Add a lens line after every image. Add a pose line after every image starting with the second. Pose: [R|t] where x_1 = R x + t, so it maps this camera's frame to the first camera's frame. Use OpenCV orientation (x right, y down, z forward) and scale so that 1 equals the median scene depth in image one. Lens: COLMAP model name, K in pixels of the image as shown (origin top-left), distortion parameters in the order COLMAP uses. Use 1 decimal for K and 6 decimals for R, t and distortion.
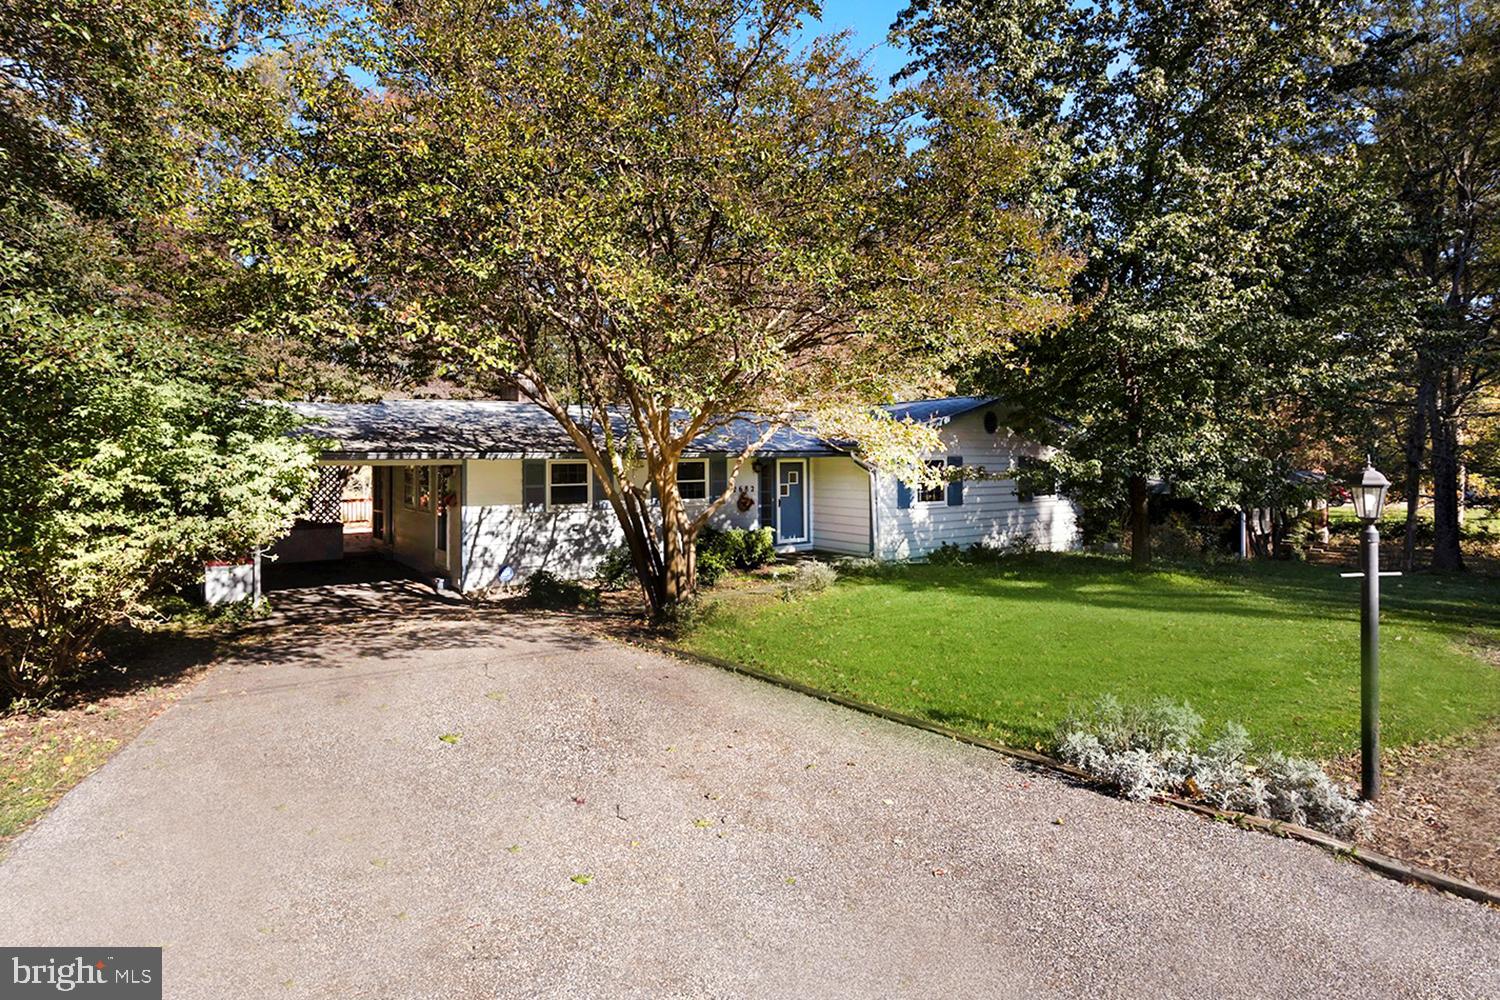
lens RADIAL K [[783.7, 0, 724.0], [0, 783.7, 478.8], [0, 0, 1]] dist [-0.001272, 0.001024]
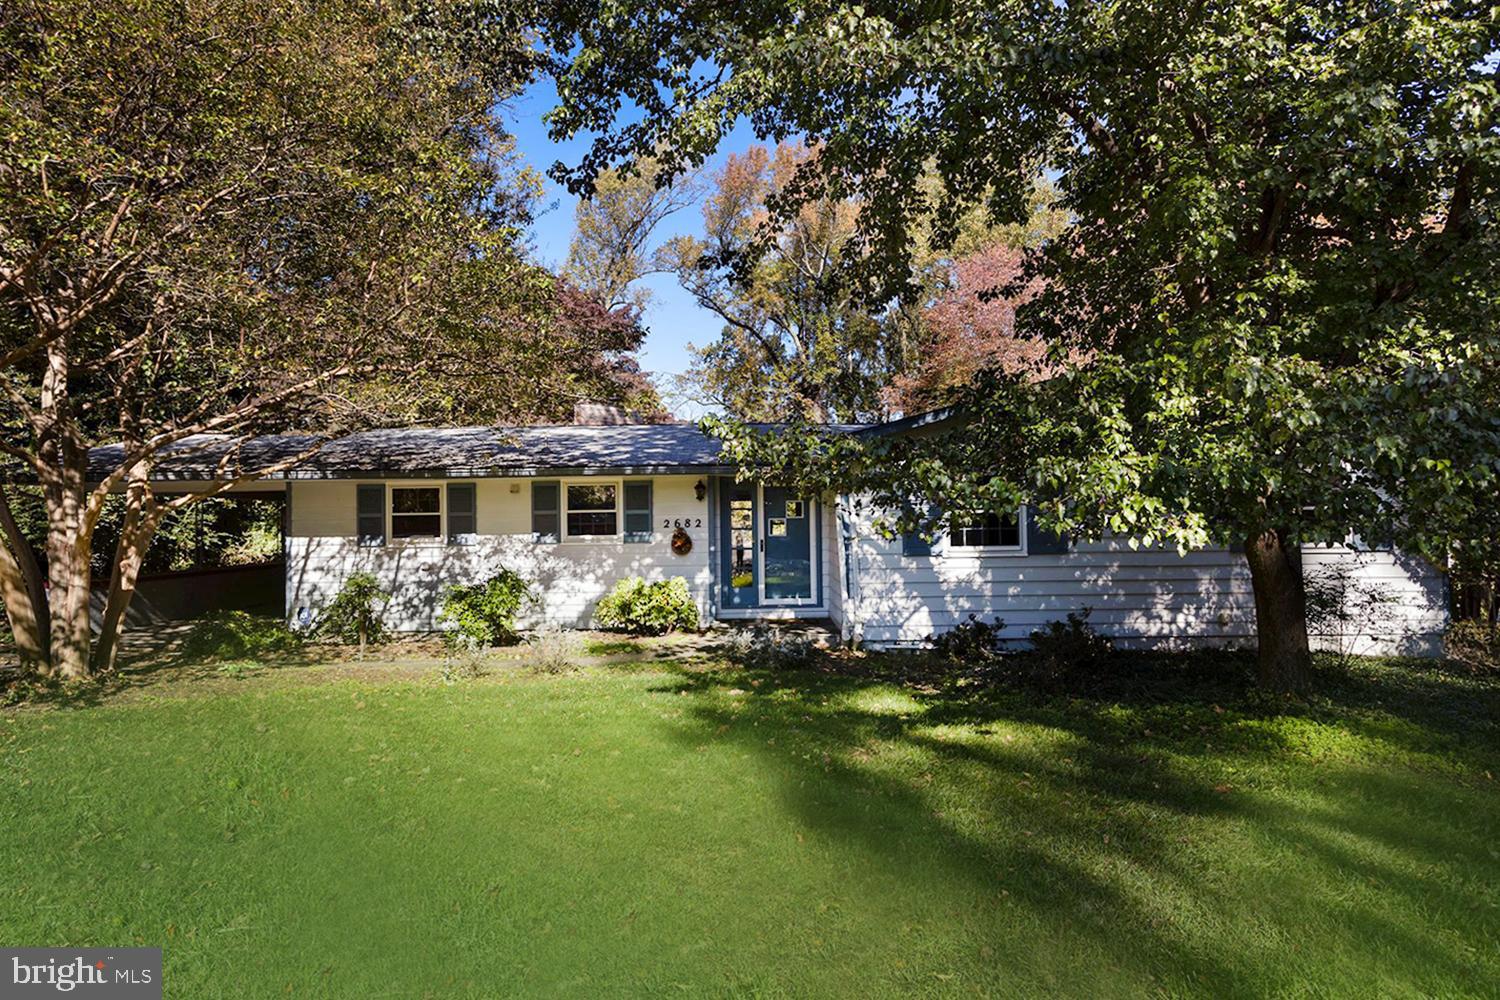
lens RADIAL K [[740.0, 0, 797.4], [0, 740.0, 525.7], [0, 0, 1]] dist [-0.022626, 0.000256]
pose [[0.840514, -0.007324, -0.541741, 0.545121], [-0.007840, 0.999640, -0.025678, 0.035339], [0.541734, 0.025830, 0.840153, 0.557579]]
